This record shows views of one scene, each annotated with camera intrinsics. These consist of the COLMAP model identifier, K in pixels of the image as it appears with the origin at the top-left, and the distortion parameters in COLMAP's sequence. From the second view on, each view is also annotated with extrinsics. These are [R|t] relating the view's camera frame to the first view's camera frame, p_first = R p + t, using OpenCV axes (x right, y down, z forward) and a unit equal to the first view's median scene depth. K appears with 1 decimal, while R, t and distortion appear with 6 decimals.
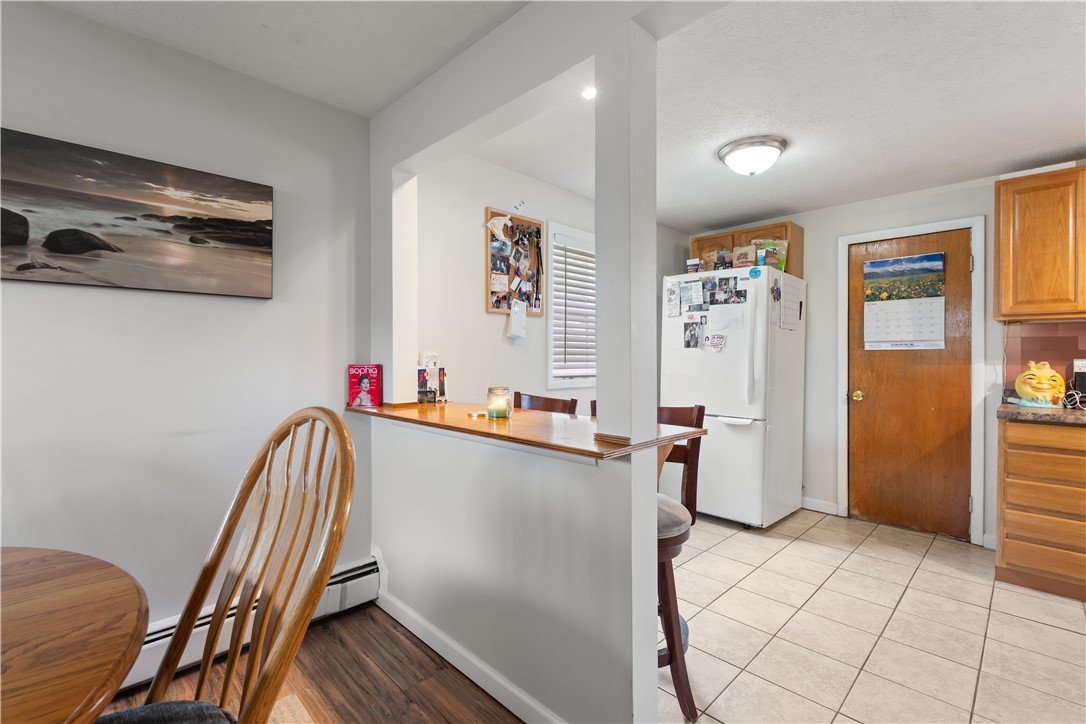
lens RADIAL K [[487.2, 0, 543.7], [0, 487.2, 360.6], [0, 0, 1]] dist [-0.002461, 0.000386]
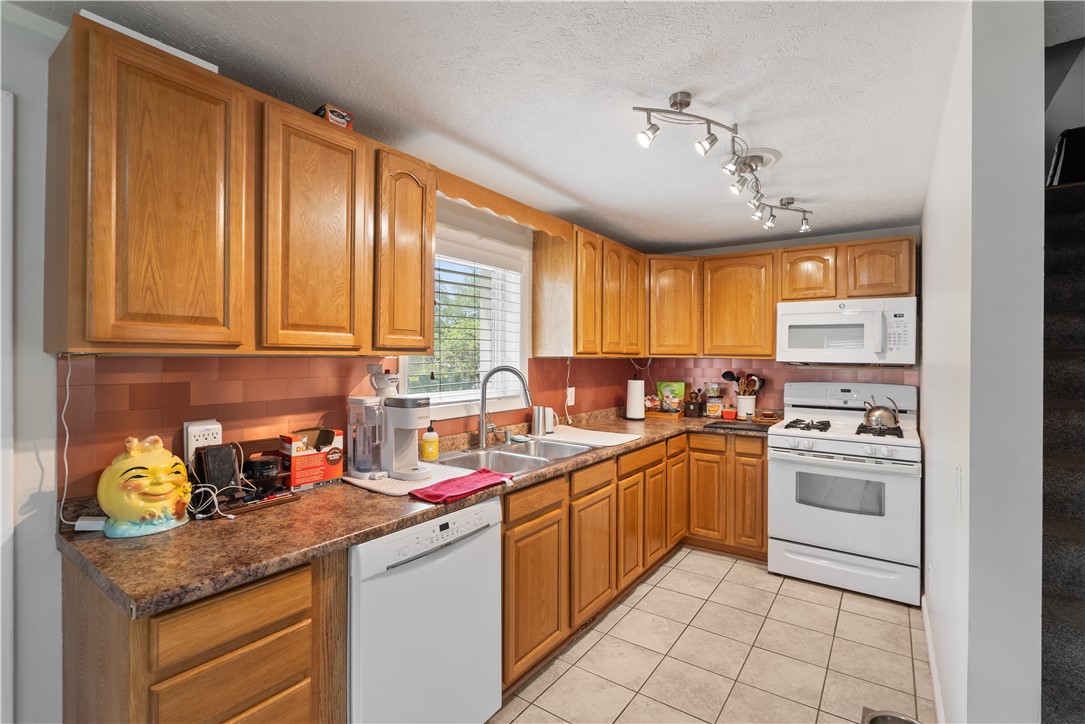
lens RADIAL K [[486.7, 0, 545.9], [0, 486.7, 357.0], [0, 0, 1]] dist [-0.002461, 0.000386]
pose [[-0.167525, -0.000256, 0.985868, 0.448978], [0.007442, 0.999971, 0.001524, -0.075295], [-0.985840, 0.007593, -0.167518, 0.661255]]
